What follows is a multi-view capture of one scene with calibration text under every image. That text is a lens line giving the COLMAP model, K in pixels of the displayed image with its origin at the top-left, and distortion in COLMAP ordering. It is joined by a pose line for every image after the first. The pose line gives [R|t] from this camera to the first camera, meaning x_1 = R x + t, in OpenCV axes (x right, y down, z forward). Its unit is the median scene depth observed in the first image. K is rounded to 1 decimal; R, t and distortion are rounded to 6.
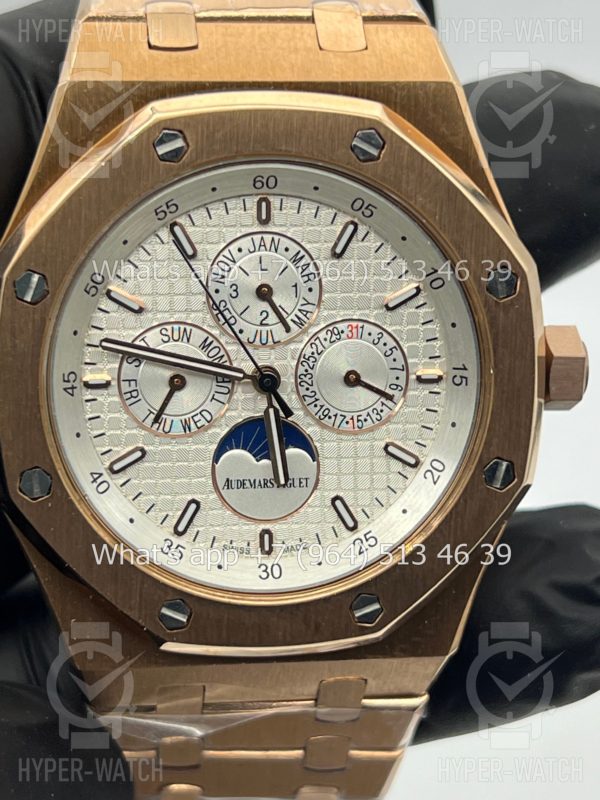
lens RADIAL K [[1877.0, 0, 298.8], [0, 1877.0, 403.2], [0, 0, 1]] dist [0.174325, 0.000000]
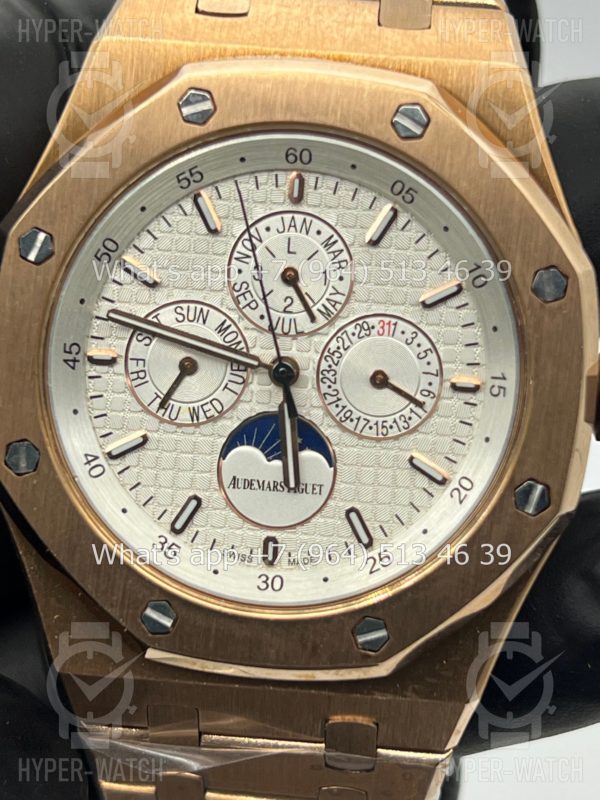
lens RADIAL K [[1877.0, 0, 305.6], [0, 1877.0, 402.6], [0, 0, 1]] dist [0.174325, 0.000000]
pose [[0.984387, 0.081181, -0.156182, 0.137144], [-0.095904, 0.991390, -0.089157, 0.083113], [0.147599, 0.102743, 0.983696, 0.101592]]
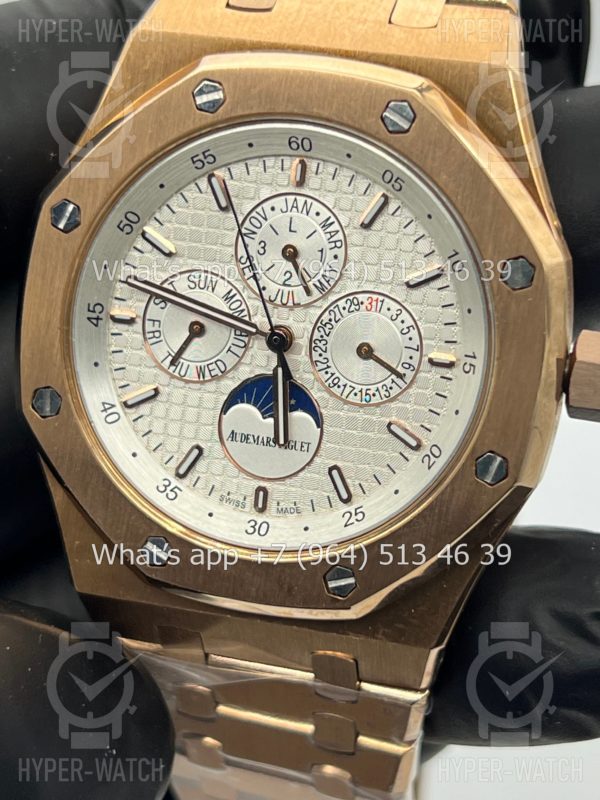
lens RADIAL K [[1877.0, 0, 302.1], [0, 1877.0, 403.2], [0, 0, 1]] dist [0.174325, 0.000000]
pose [[0.934655, 0.148699, -0.322968, 0.325460], [-0.162533, 0.986571, -0.016132, 0.035982], [0.316232, 0.067571, 0.946272, 0.048343]]
